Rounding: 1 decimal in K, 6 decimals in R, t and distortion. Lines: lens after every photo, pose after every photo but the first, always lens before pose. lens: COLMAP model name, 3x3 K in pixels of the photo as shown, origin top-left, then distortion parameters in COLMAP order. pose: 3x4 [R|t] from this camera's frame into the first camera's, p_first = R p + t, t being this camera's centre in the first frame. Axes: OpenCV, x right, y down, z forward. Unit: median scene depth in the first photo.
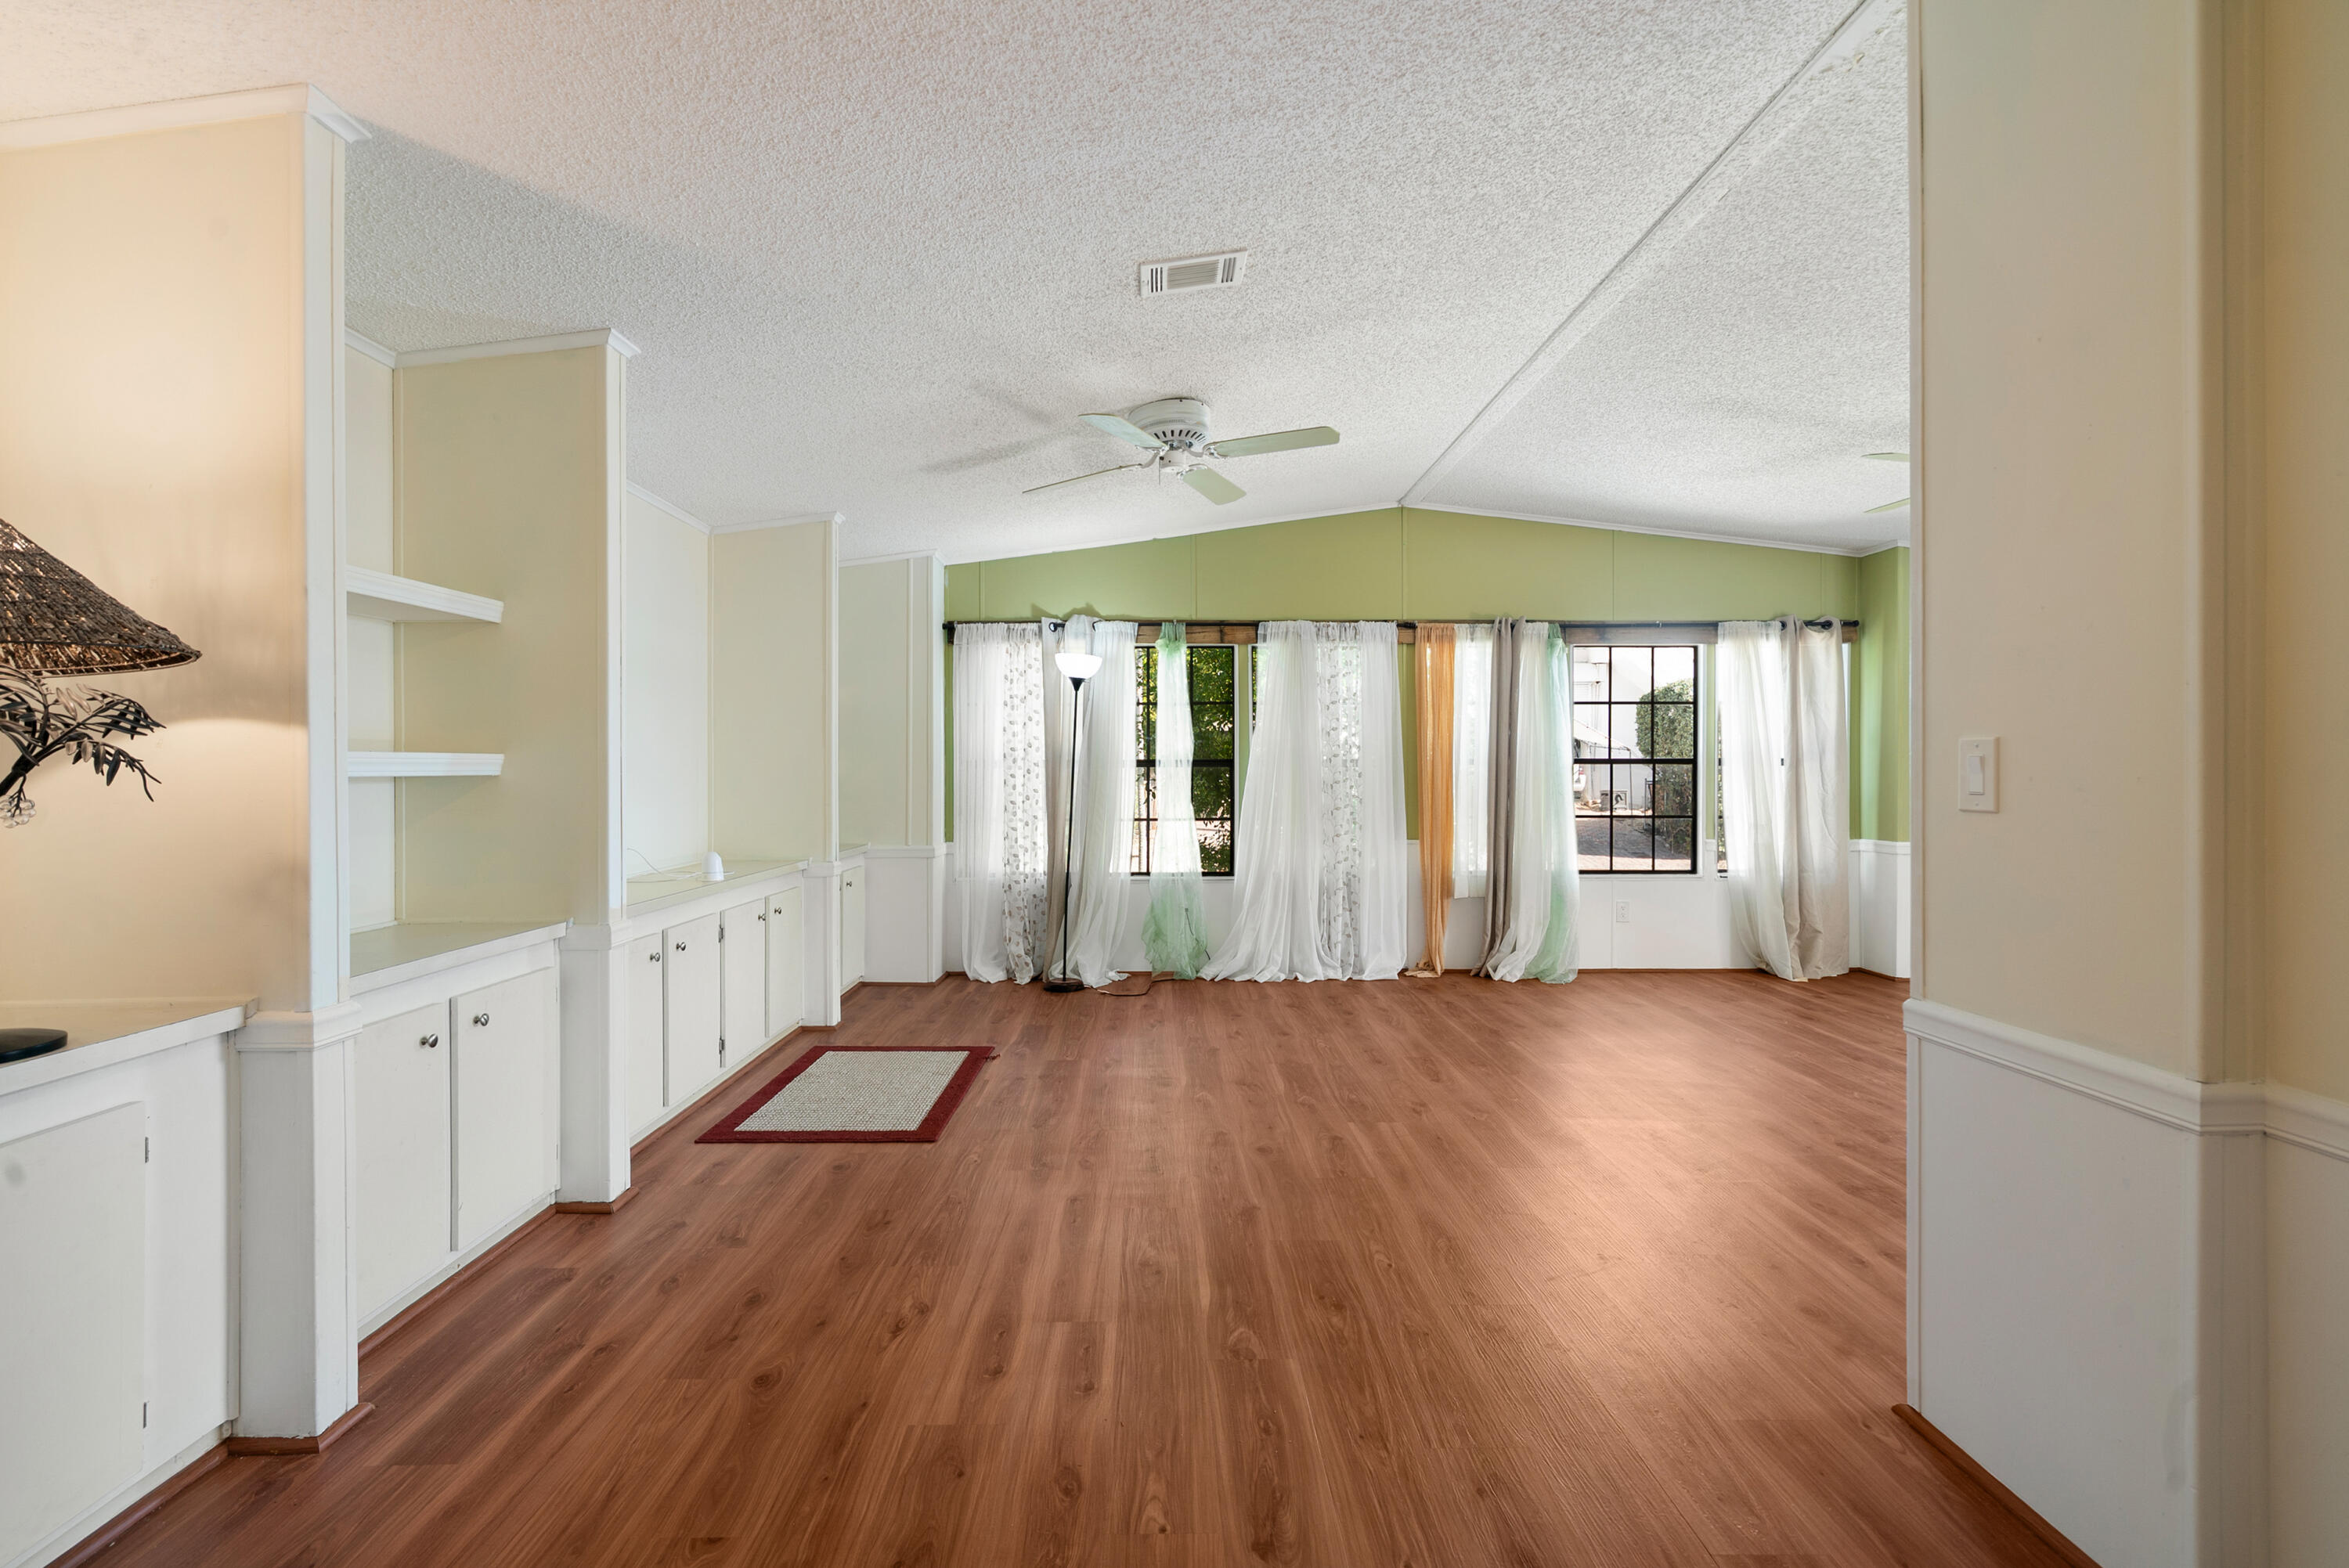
lens RADIAL K [[1069.3, 0, 1163.1], [0, 1069.3, 776.0], [0, 0, 1]] dist [-0.003959, 0.002623]
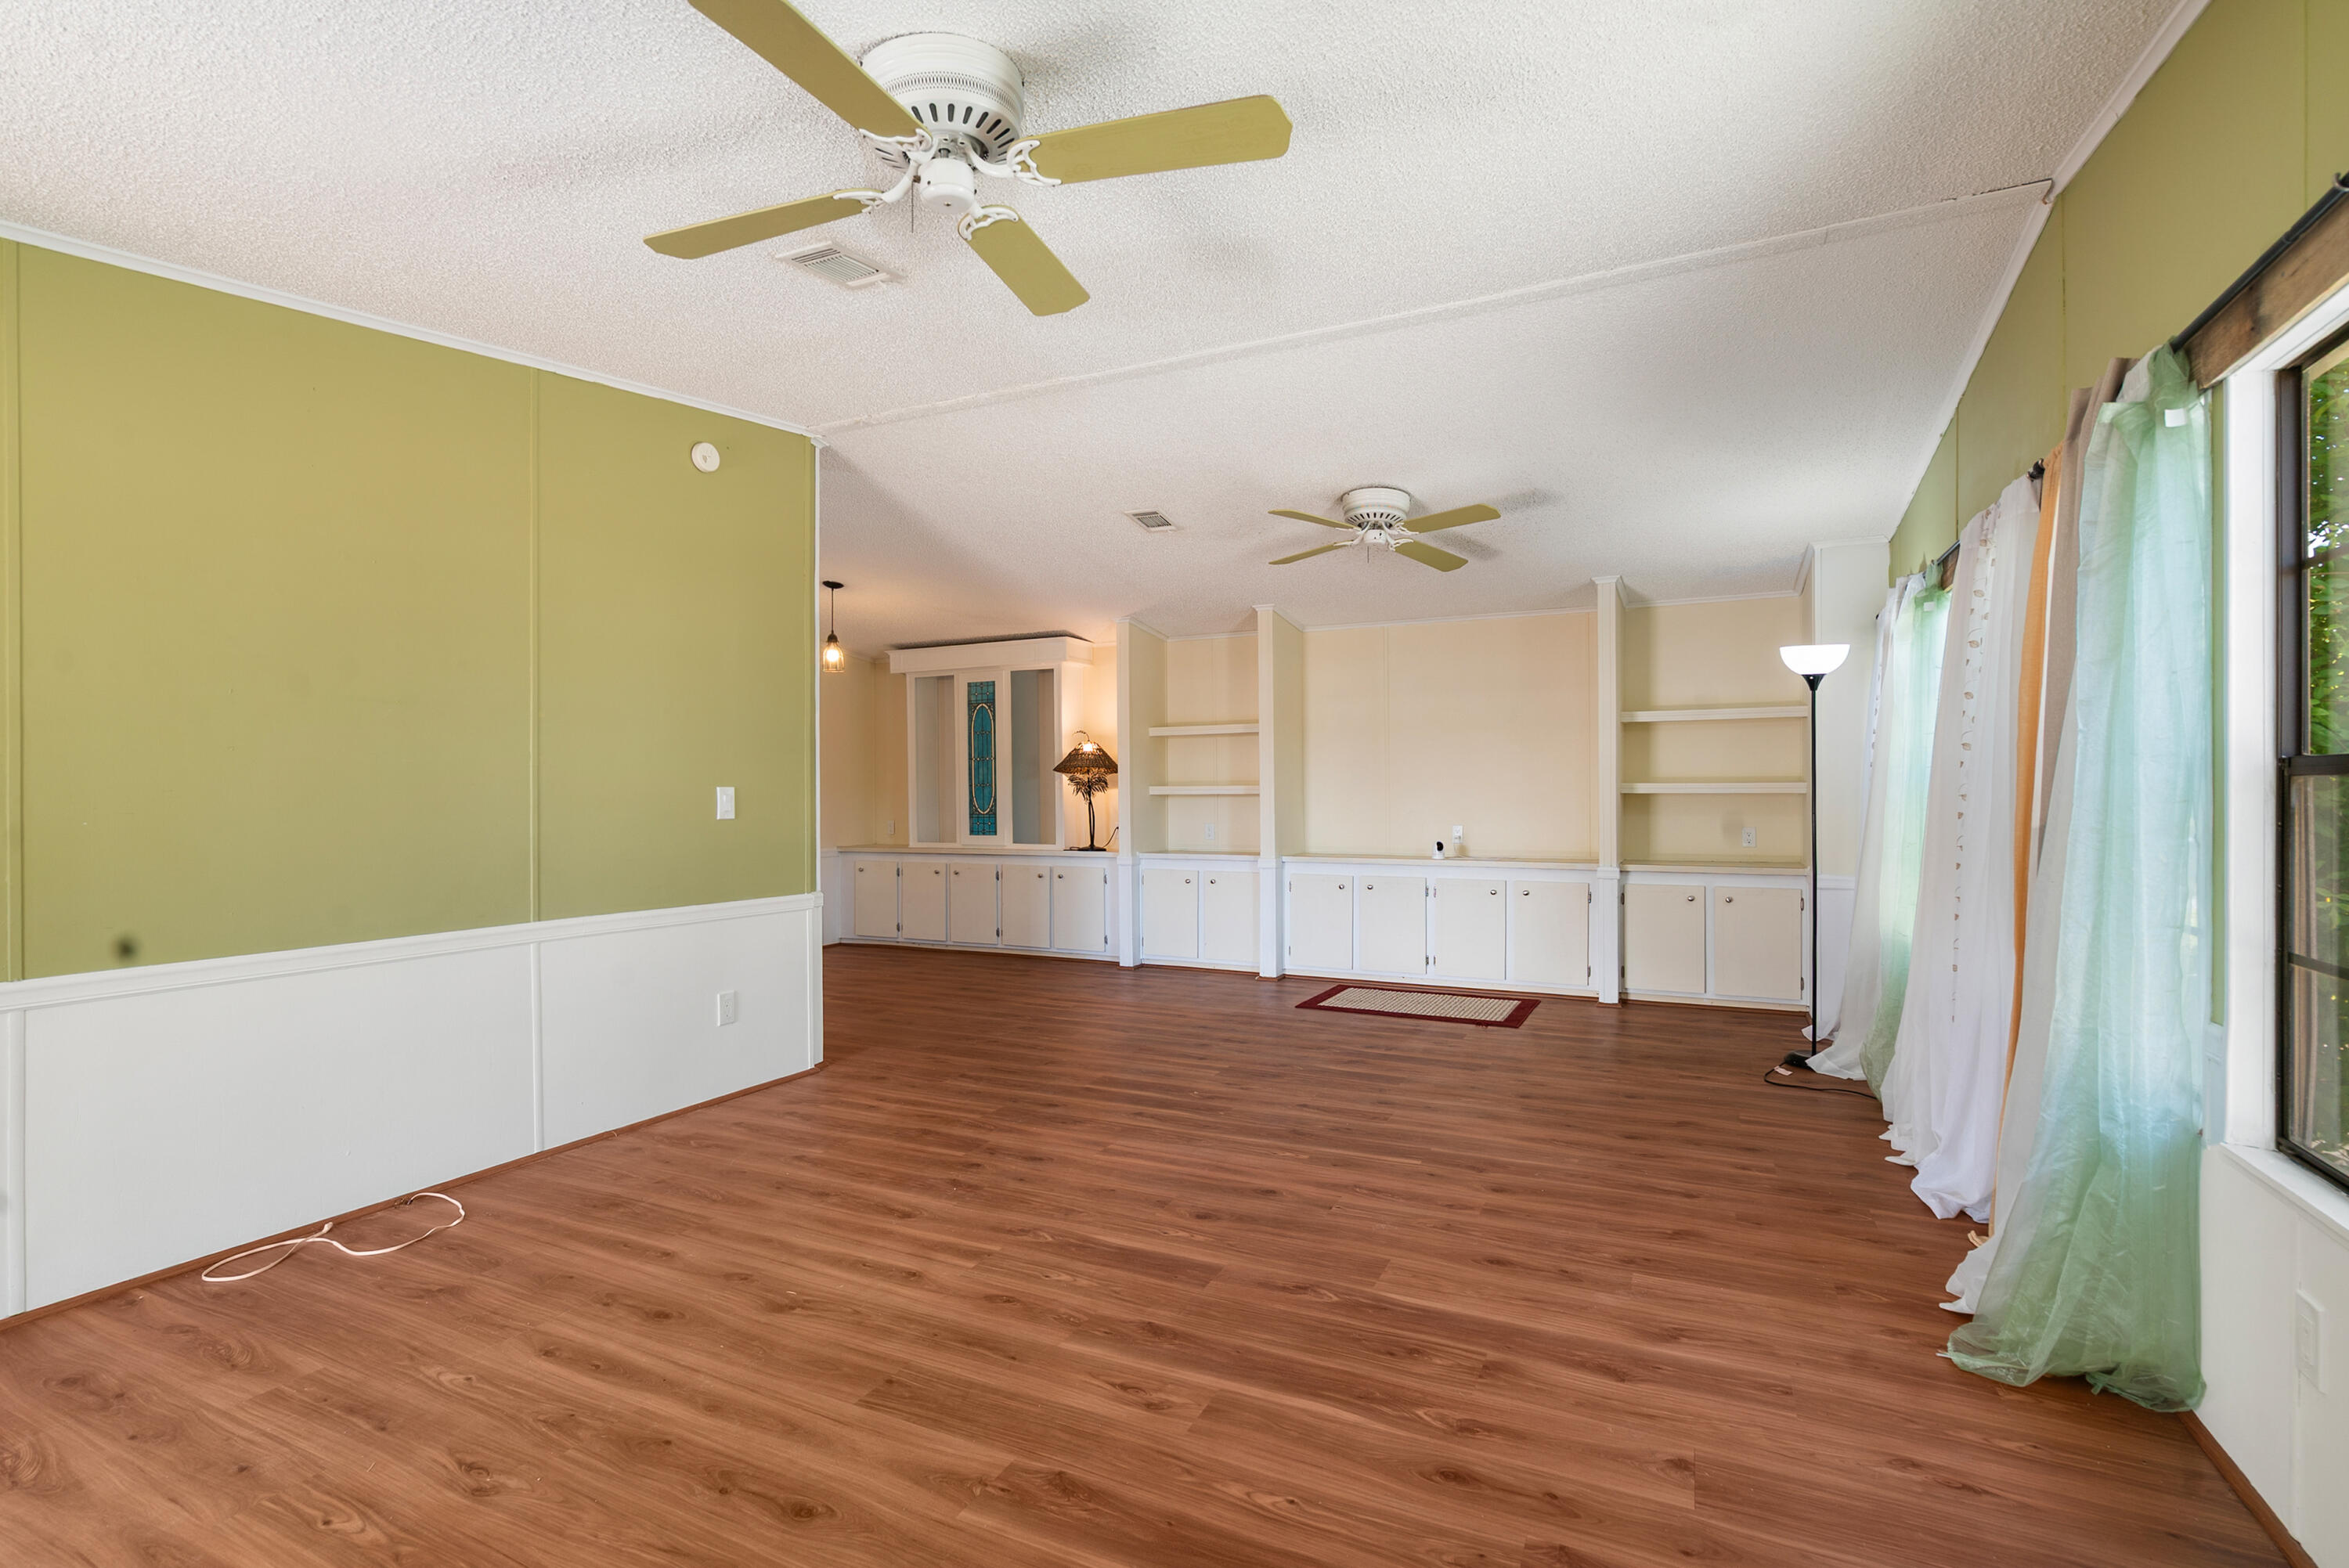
lens RADIAL K [[1069.3, 0, 1177.5], [0, 1069.3, 793.5], [0, 0, 1]] dist [-0.003959, 0.002623]
pose [[-0.440828, -0.000634, -0.897591, 1.017345], [-0.004479, 0.999989, 0.001494, -0.004103], [0.897580, 0.004679, -0.440826, 1.129314]]
